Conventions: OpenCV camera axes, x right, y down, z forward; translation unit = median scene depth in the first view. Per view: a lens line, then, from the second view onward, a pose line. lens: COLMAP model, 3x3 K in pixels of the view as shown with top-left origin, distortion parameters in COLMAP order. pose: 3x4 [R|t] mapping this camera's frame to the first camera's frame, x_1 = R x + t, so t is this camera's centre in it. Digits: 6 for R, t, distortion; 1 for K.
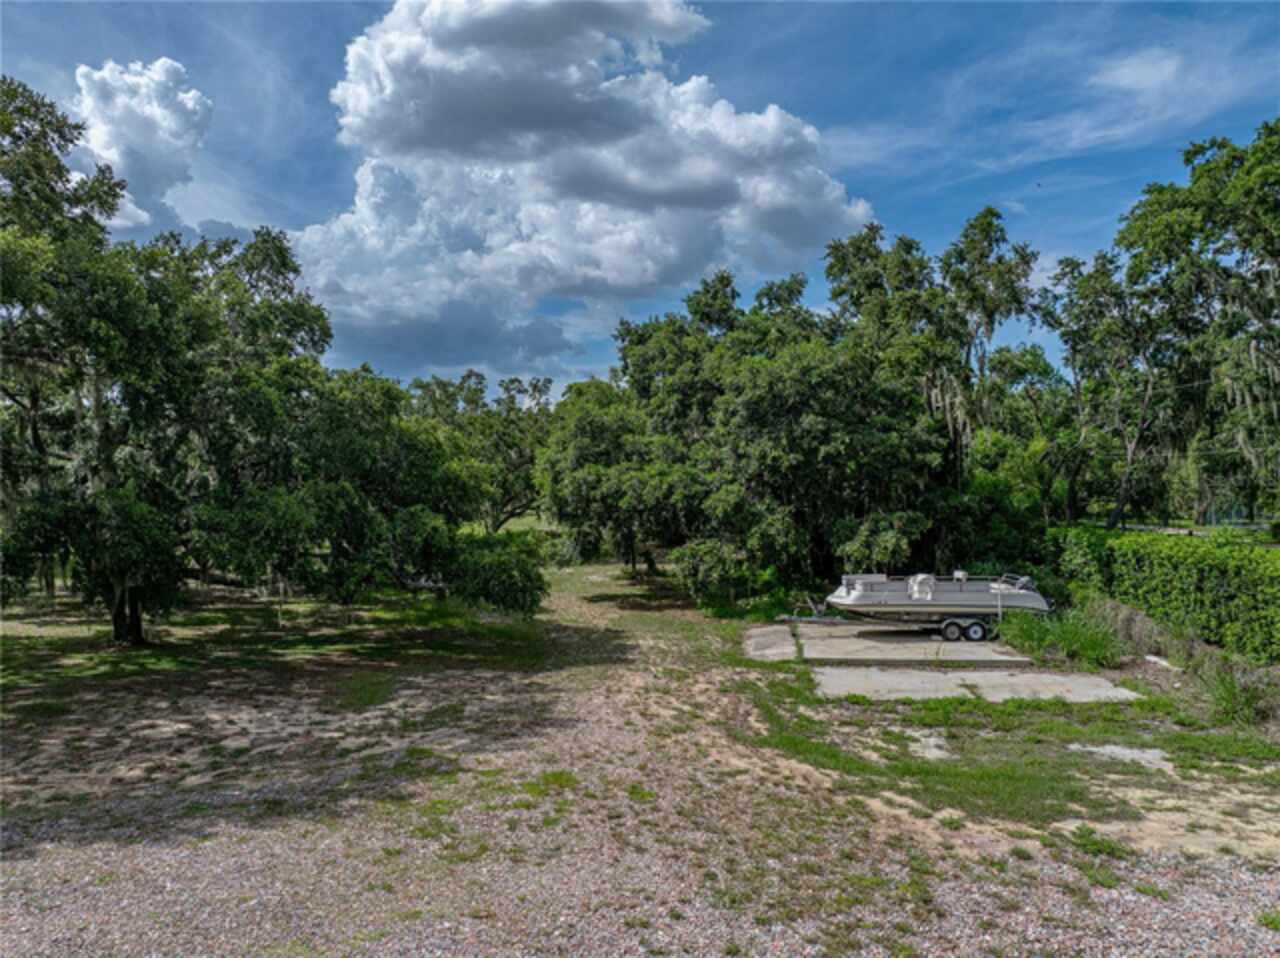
lens RADIAL K [[894.1, 0, 640.3], [0, 894.1, 479.9], [0, 0, 1]] dist [-0.031374, 0.011108]
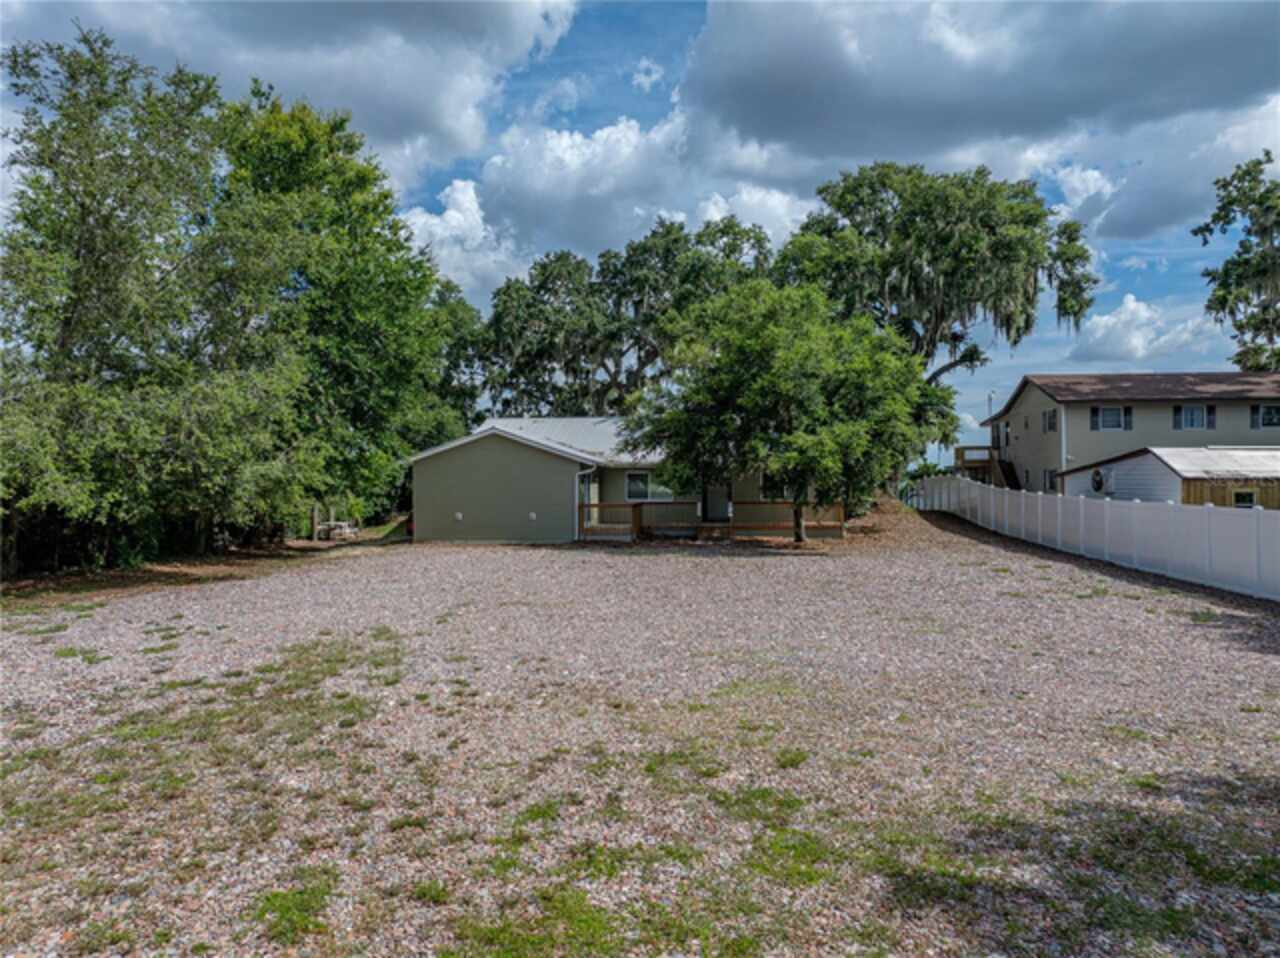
lens RADIAL K [[894.1, 0, 639.1], [0, 894.1, 479.8], [0, 0, 1]] dist [-0.031374, 0.011108]
pose [[-0.999559, 0.006346, 0.029004, -0.172683], [0.006299, 0.999979, -0.001720, 0.195599], [-0.029014, -0.001537, -0.999578, 1.510574]]
